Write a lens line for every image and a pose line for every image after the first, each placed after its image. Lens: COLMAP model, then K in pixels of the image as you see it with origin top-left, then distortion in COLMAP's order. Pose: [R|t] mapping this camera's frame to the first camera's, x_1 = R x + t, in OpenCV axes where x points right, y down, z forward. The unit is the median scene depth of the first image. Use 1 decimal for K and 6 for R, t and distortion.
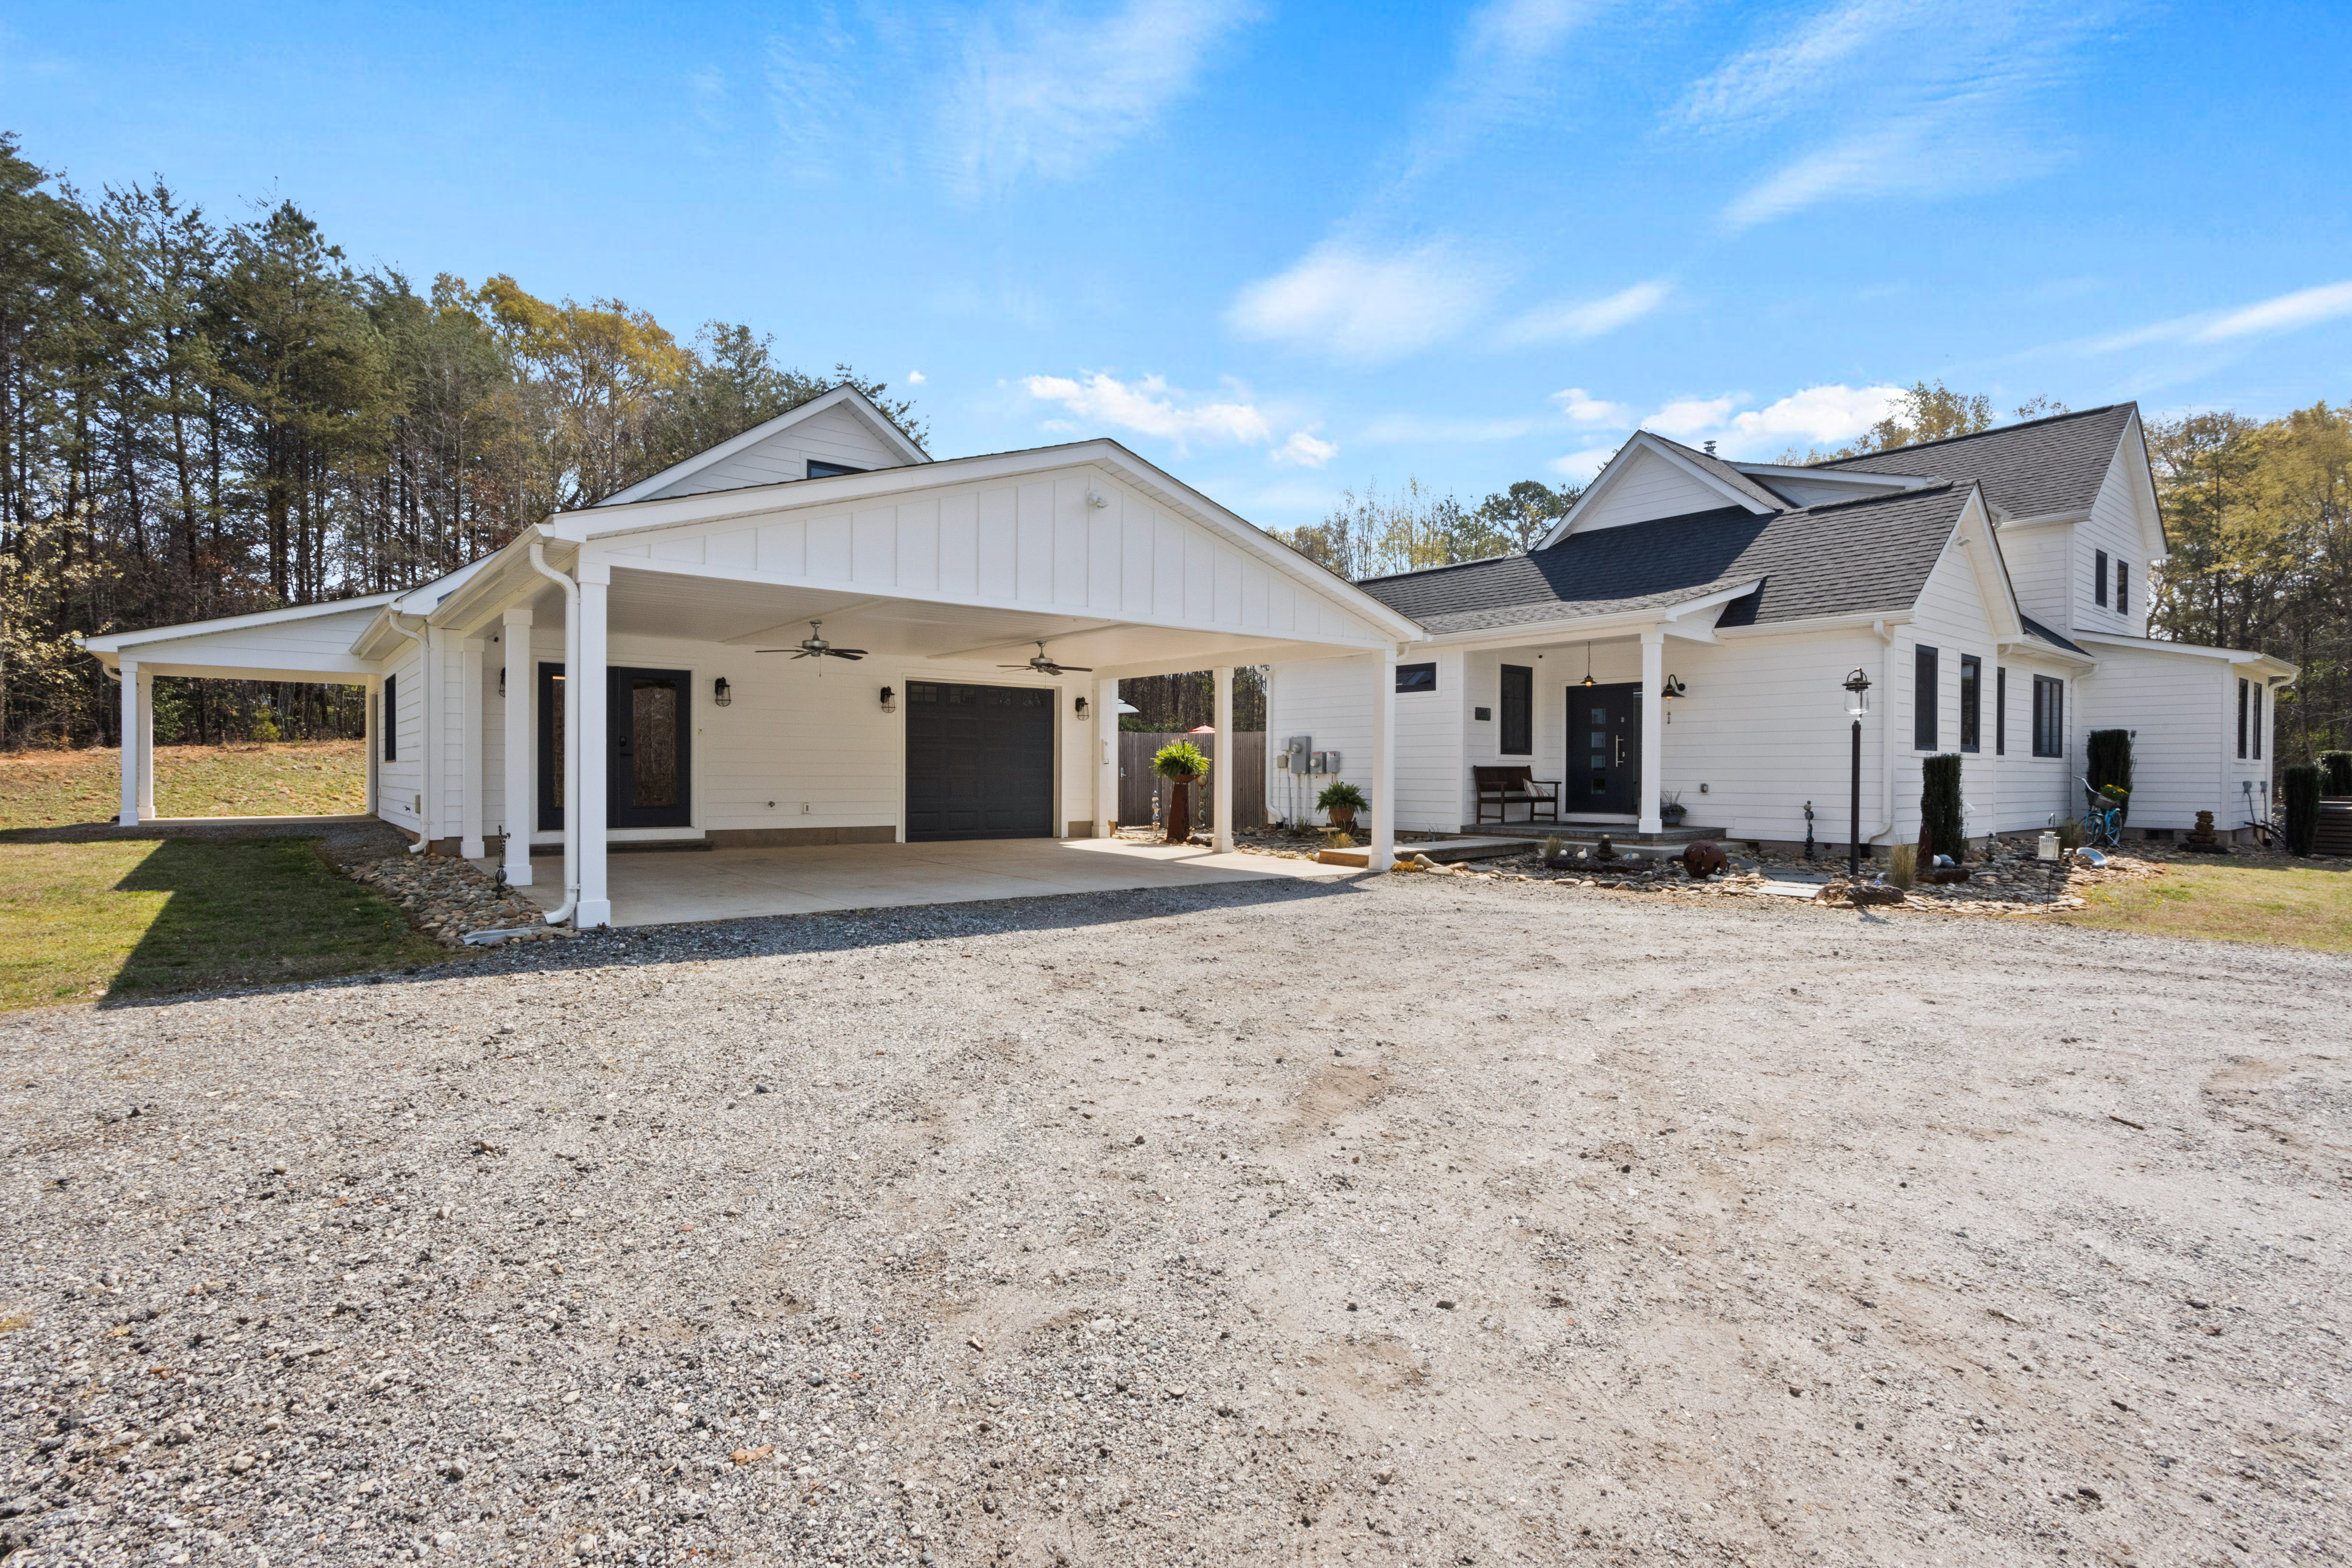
lens RADIAL K [[1163.7, 0, 1176.0], [0, 1163.7, 784.0], [0, 0, 1]] dist [-0.001965, -0.000265]
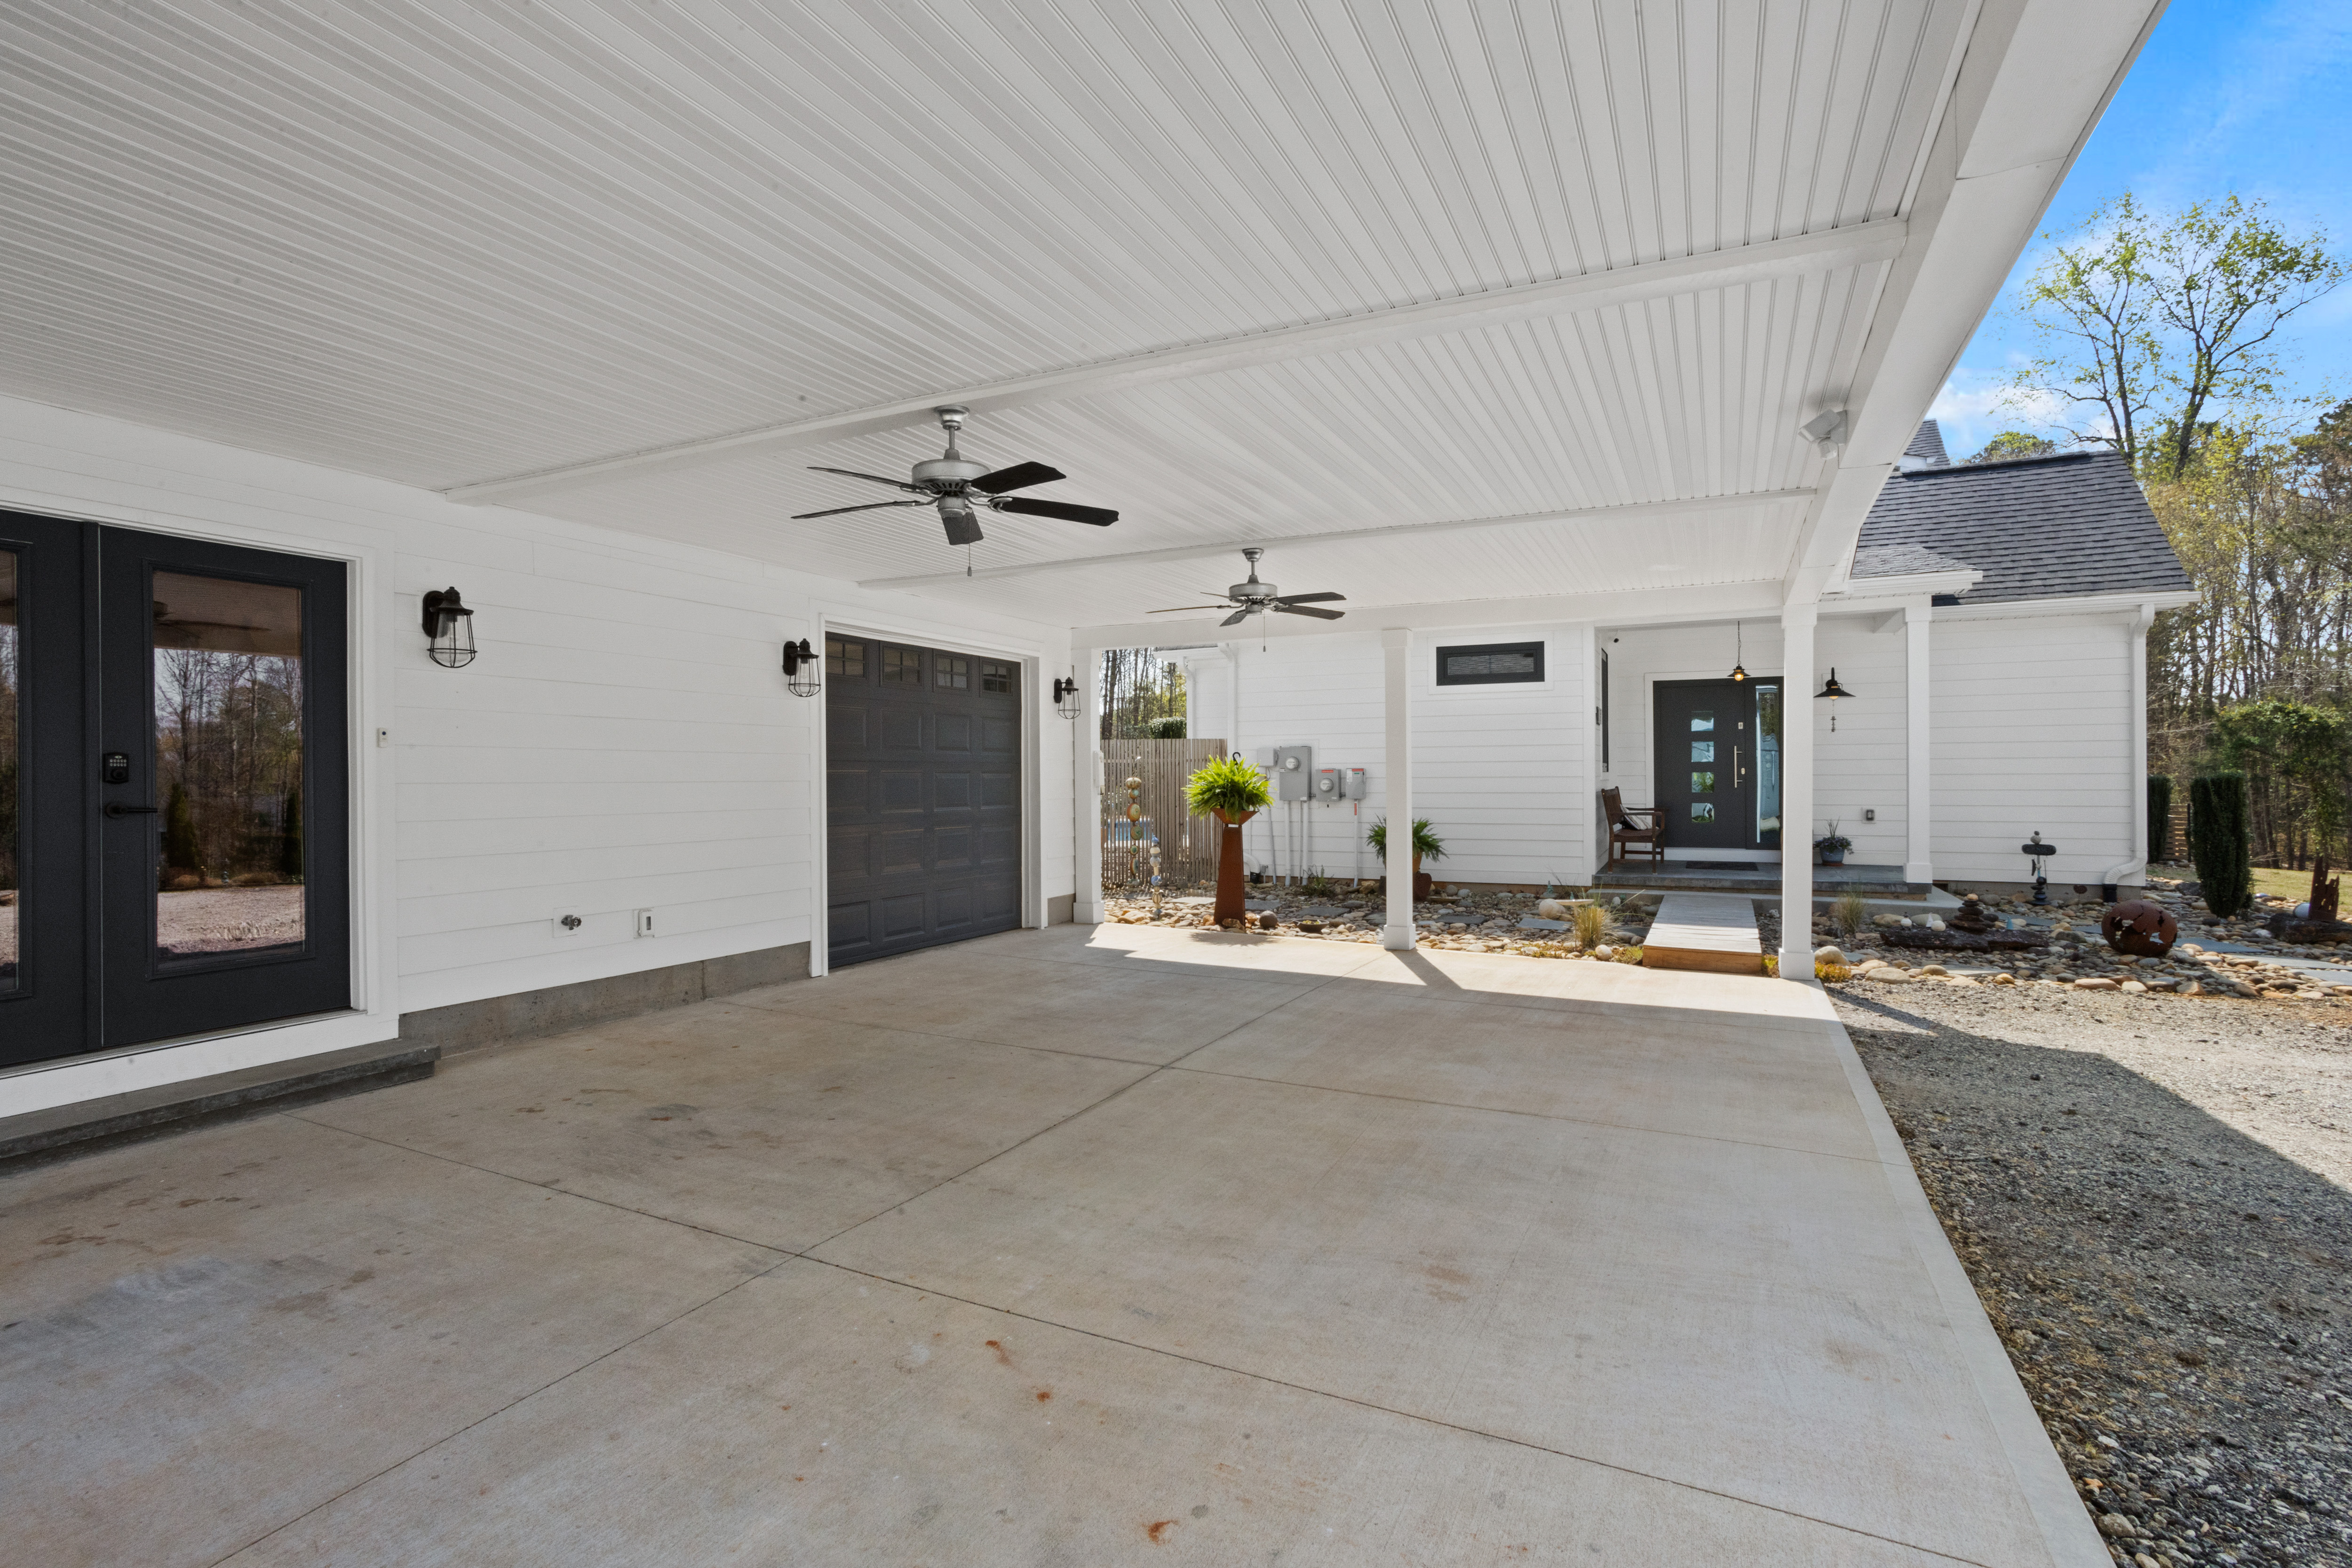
lens RADIAL K [[1163.7, 0, 1176.0], [0, 1163.7, 784.0], [0, 0, 1]] dist [-0.001965, -0.000265]
pose [[0.899887, -0.013246, 0.435922, -0.279609], [0.014979, 0.999888, -0.000538, -0.022037], [-0.435866, 0.007013, 0.899984, 0.468881]]
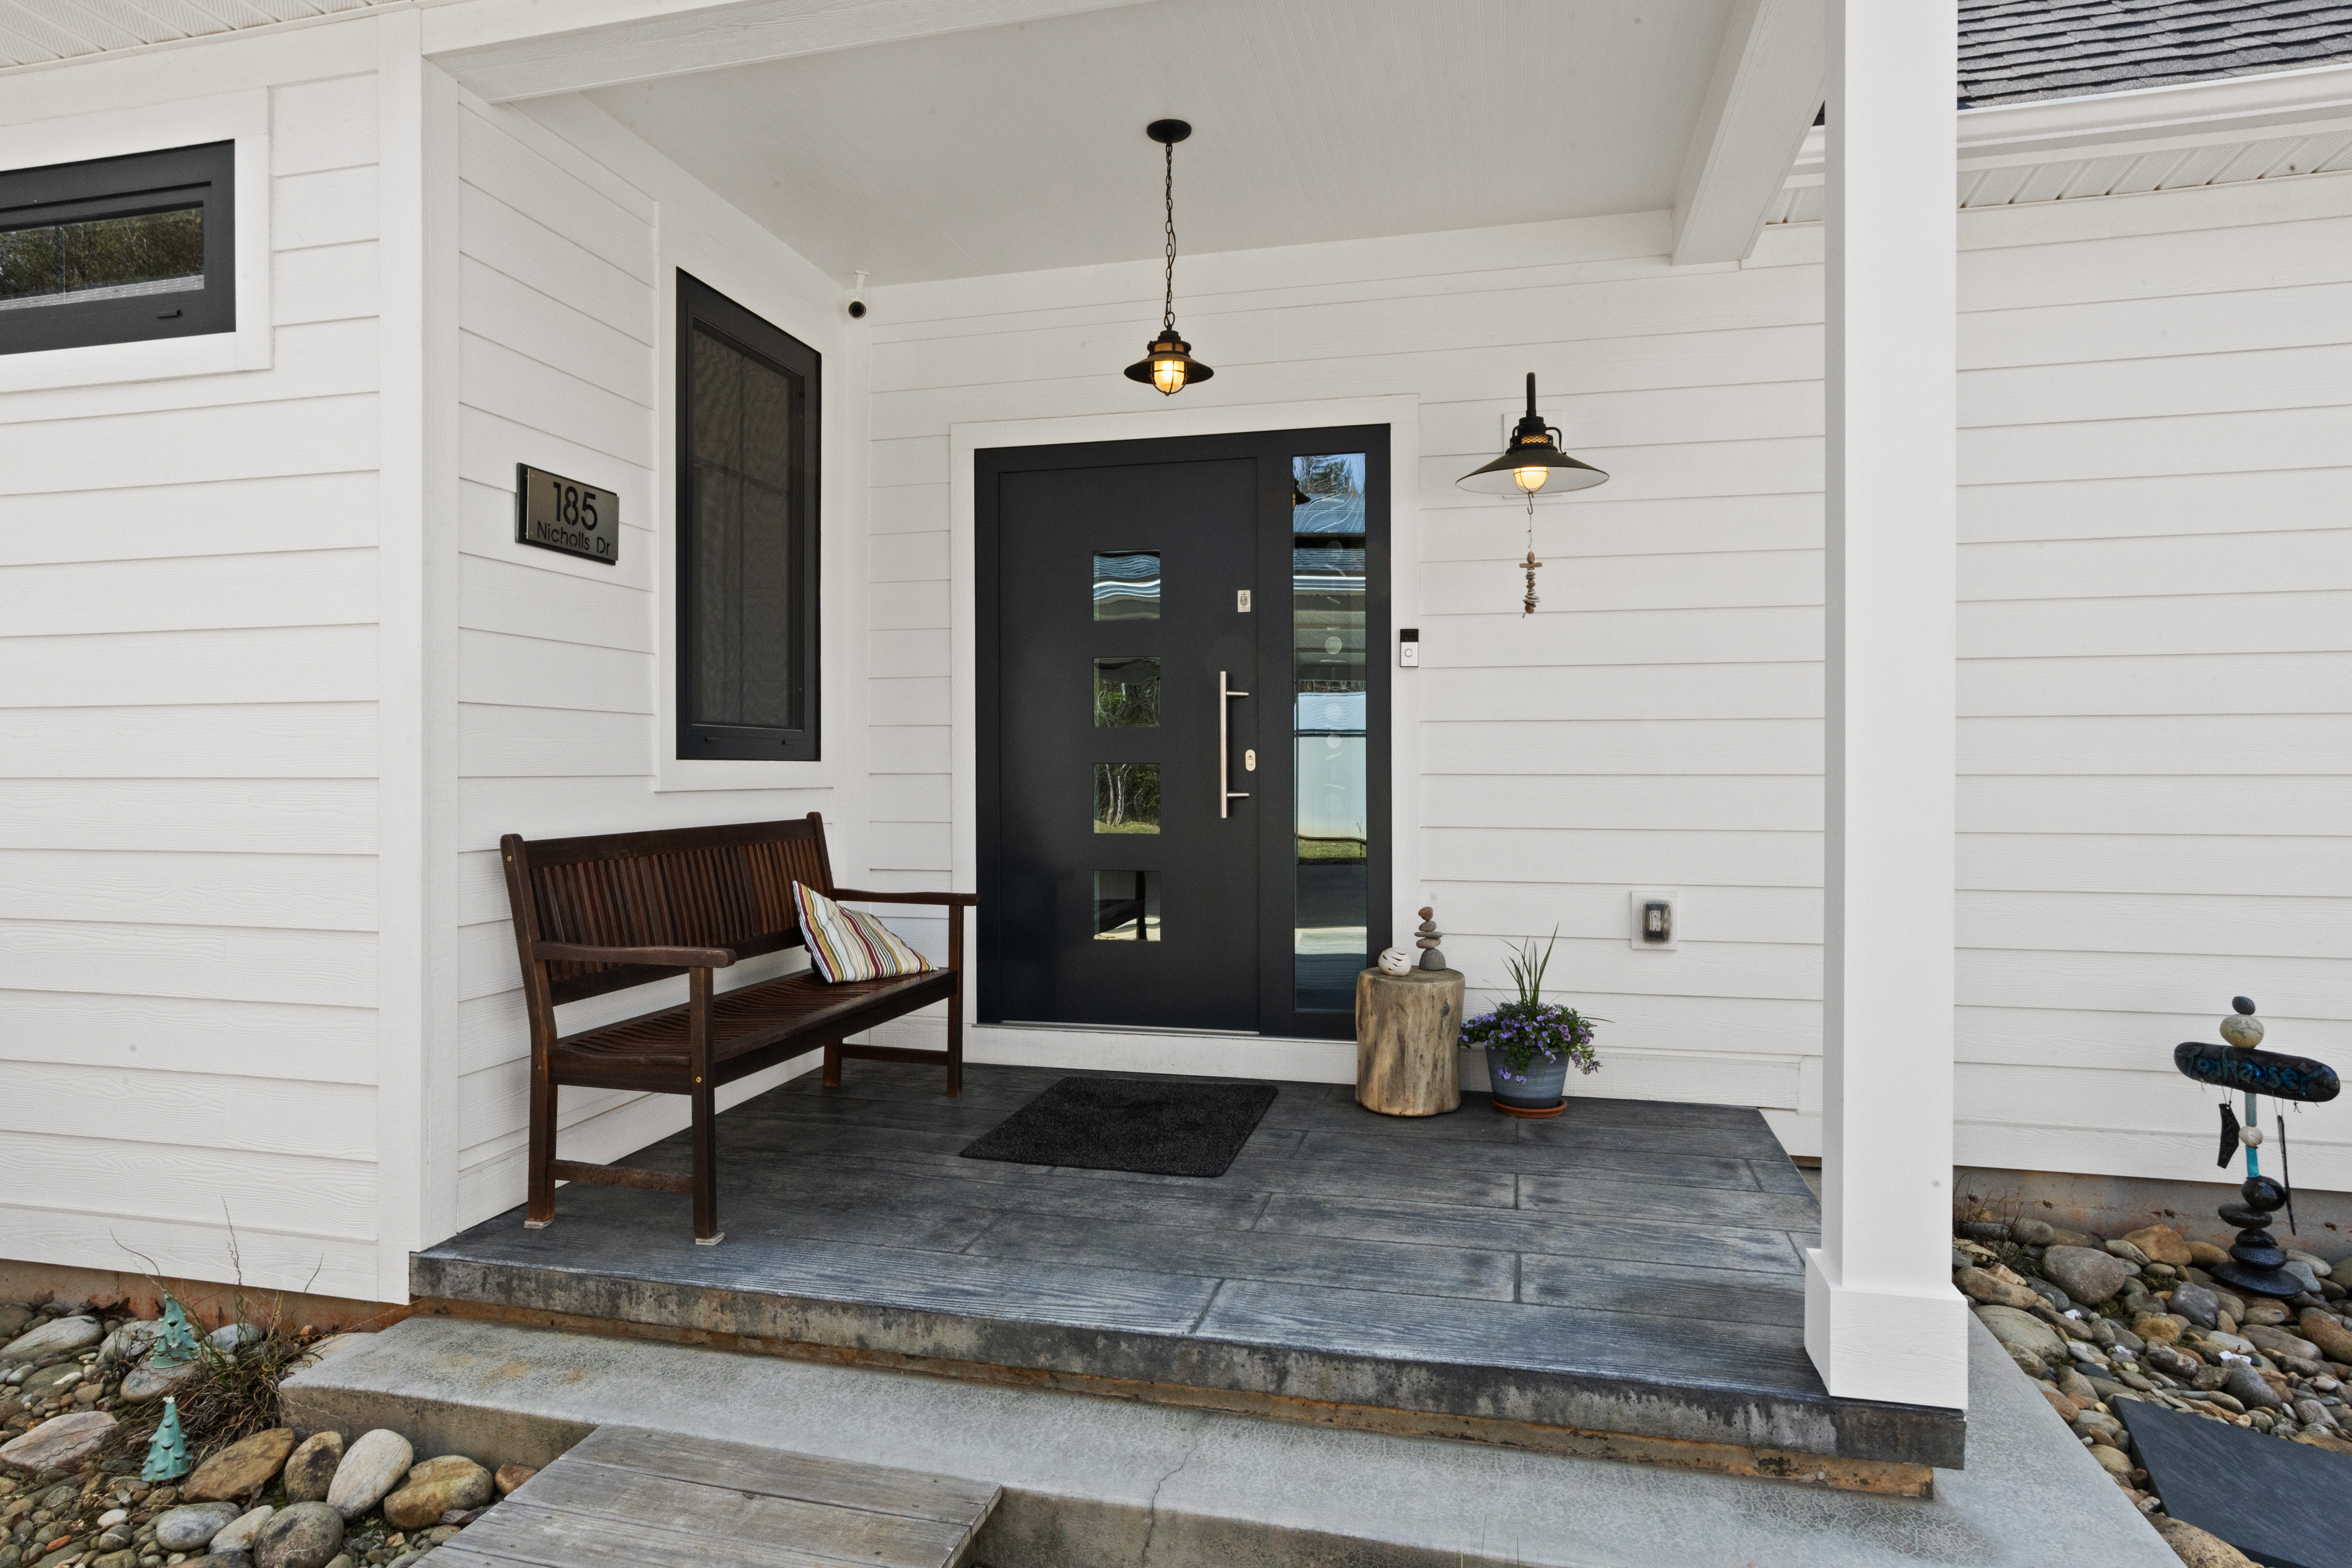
lens RADIAL K [[1384.5, 0, 1176.0], [0, 1384.5, 784.0], [0, 0, 1]] dist [-0.000258, 0.000054]
pose [[0.799001, -0.007228, 0.601286, 0.214897], [0.009109, 0.999959, -0.000084, -0.021016], [-0.601261, 0.005544, 0.799034, 0.791051]]
